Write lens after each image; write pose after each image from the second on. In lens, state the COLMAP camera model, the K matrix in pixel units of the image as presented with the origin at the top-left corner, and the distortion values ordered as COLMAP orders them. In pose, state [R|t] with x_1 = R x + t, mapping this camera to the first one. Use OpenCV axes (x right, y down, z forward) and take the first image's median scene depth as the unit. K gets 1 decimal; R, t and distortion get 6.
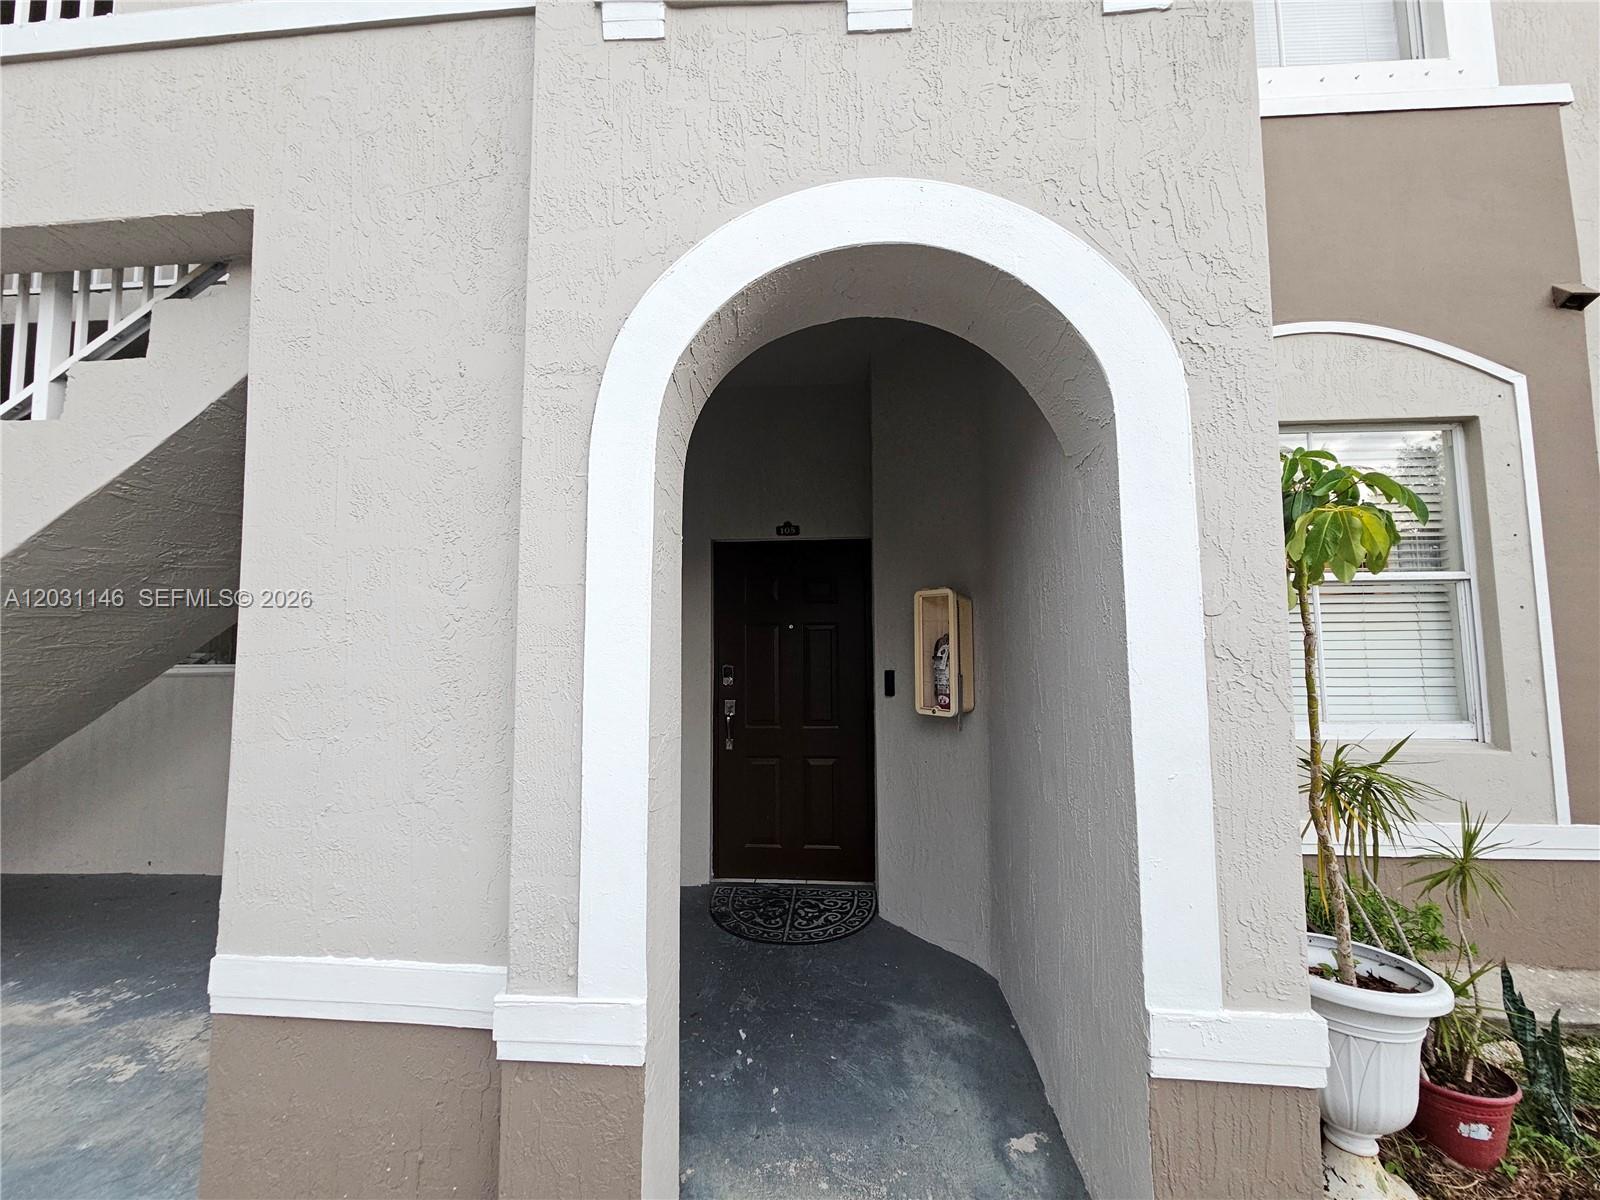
lens RADIAL K [[656.5, 0, 802.1], [0, 656.5, 595.8], [0, 0, 1]] dist [-0.000446, -0.000288]
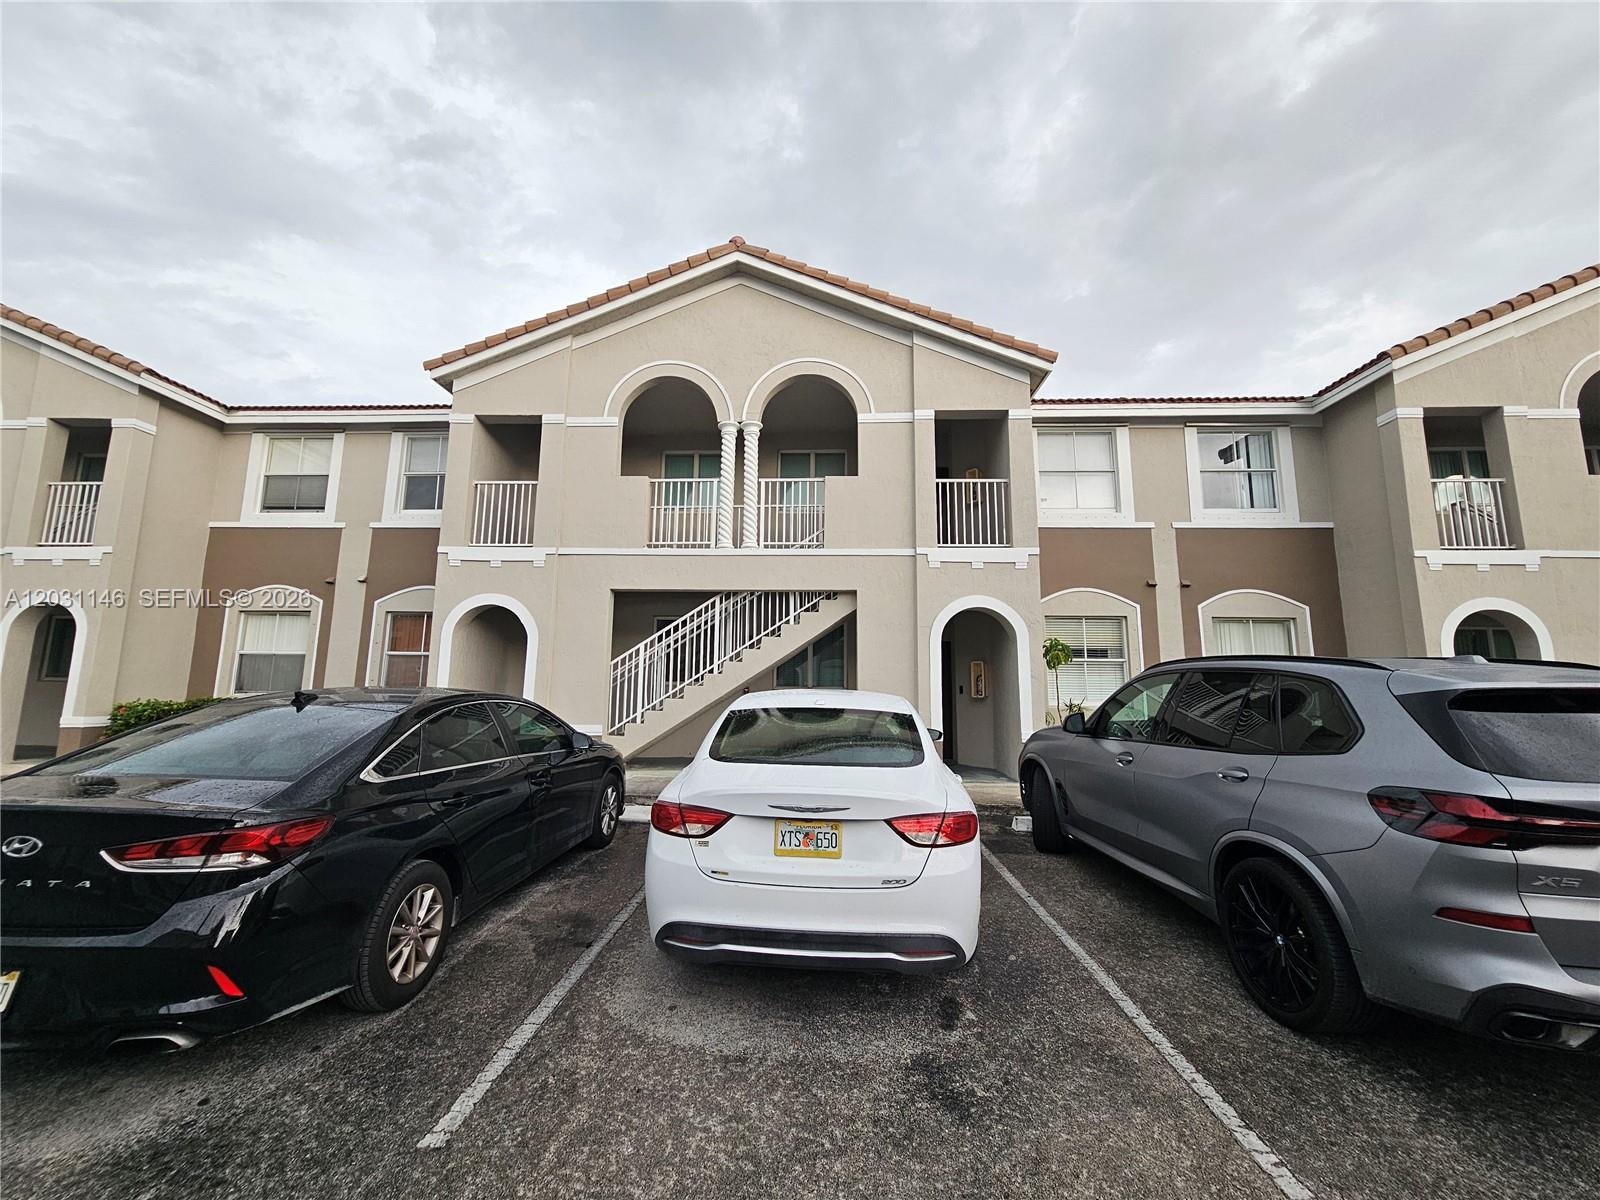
lens RADIAL K [[656.5, 0, 790.7], [0, 656.5, 599.2], [0, 0, 1]] dist [-0.000446, -0.000288]
pose [[0.999803, 0.016555, 0.010961, -0.687827], [-0.015760, 0.997490, -0.069029, -0.068287], [-0.012076, 0.068842, 0.997554, -2.057717]]
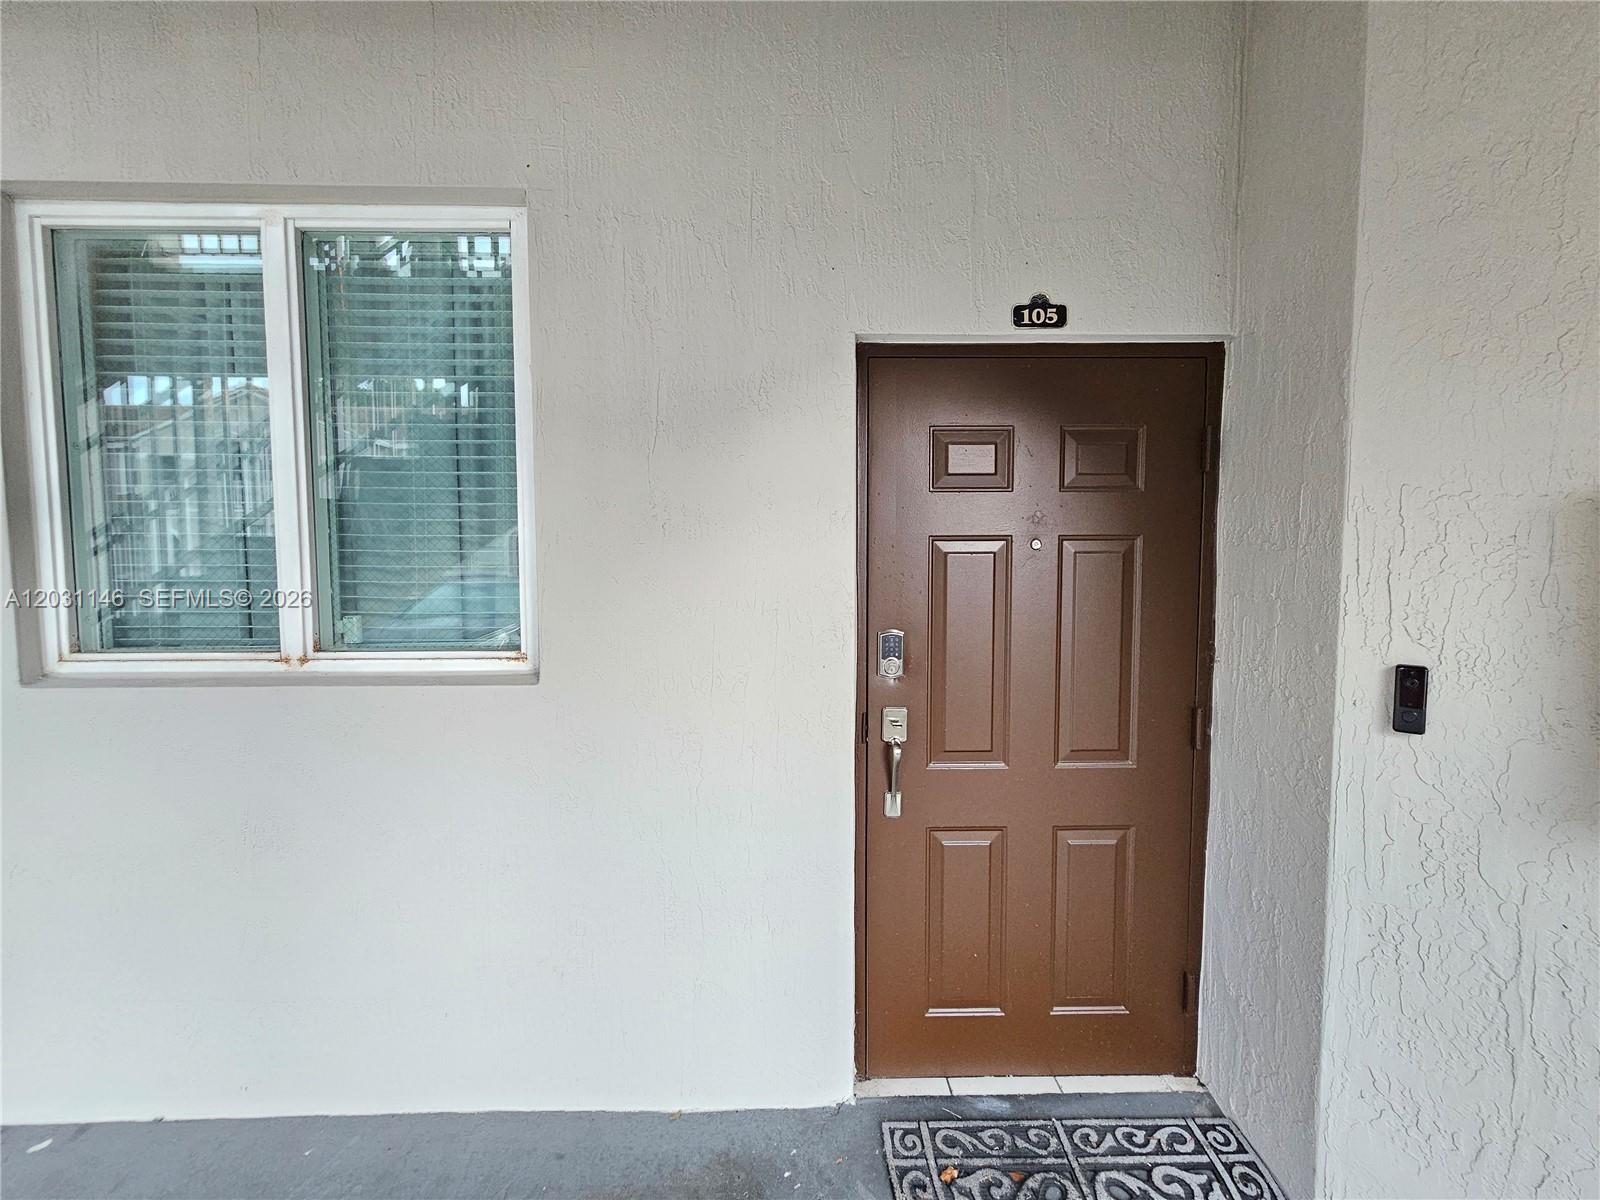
lens RADIAL K [[656.5, 0, 807.7], [0, 656.5, 601.8], [0, 0, 1]] dist [-0.000446, -0.000288]
pose [[0.995372, -0.000621, 0.096095, -0.228014], [-0.012412, 0.990773, 0.134965, 0.029296], [-0.095292, -0.135533, 0.986180, 0.621163]]
